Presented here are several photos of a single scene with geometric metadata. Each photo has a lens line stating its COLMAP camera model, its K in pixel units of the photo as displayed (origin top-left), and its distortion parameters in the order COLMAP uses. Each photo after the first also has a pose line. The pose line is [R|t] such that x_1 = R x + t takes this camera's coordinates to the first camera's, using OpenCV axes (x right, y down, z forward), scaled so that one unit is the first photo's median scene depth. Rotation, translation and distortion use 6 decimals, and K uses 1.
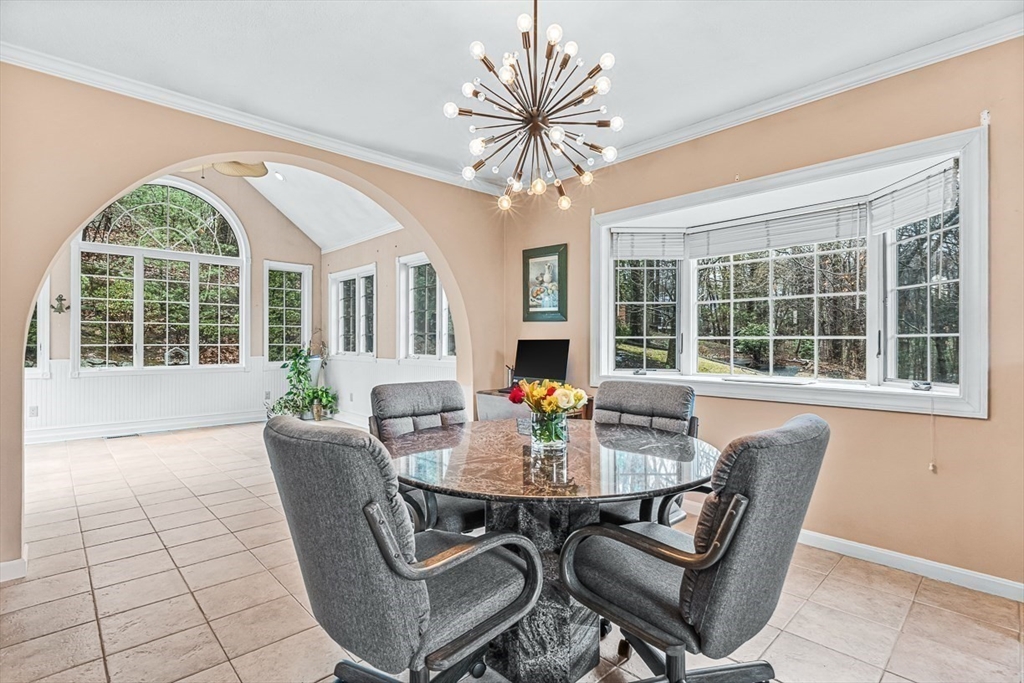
lens RADIAL K [[481.7, 0, 512.2], [0, 481.7, 340.8], [0, 0, 1]] dist [0.004509, 0.000008]
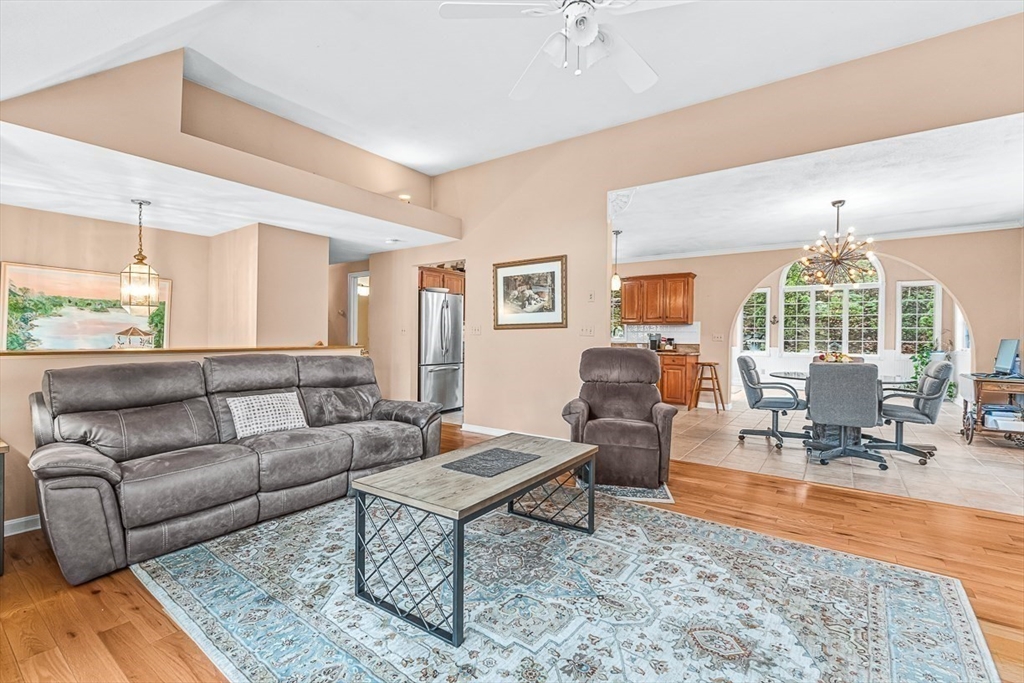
lens RADIAL K [[455.2, 0, 513.6], [0, 455.2, 338.2], [0, 0, 1]] dist [-0.003701, 0.001281]
pose [[0.186583, 0.004959, -0.982427, 0.998839], [-0.004649, 0.999981, 0.004165, -0.003132], [0.982428, 0.003790, 0.186603, -0.583447]]
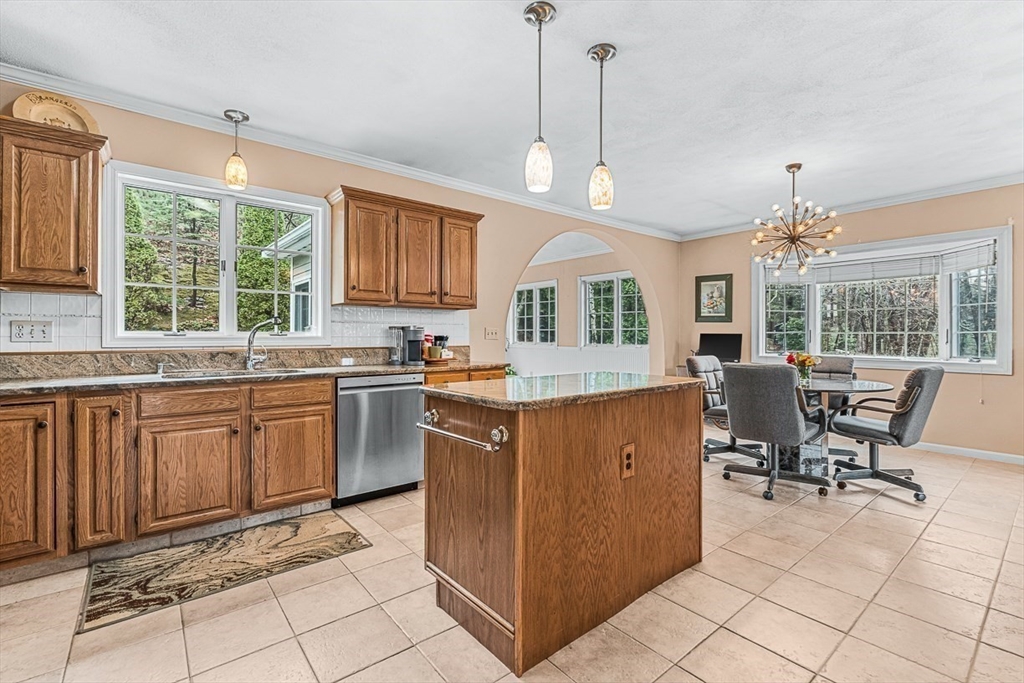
lens RADIAL K [[455.2, 0, 504.5], [0, 455.2, 334.4], [0, 0, 1]] dist [-0.003701, 0.001281]
pose [[0.996777, 0.000379, -0.080216, -0.496165], [-0.000224, 0.999998, 0.001936, -0.003568], [0.080217, -0.001912, 0.996776, -0.538510]]
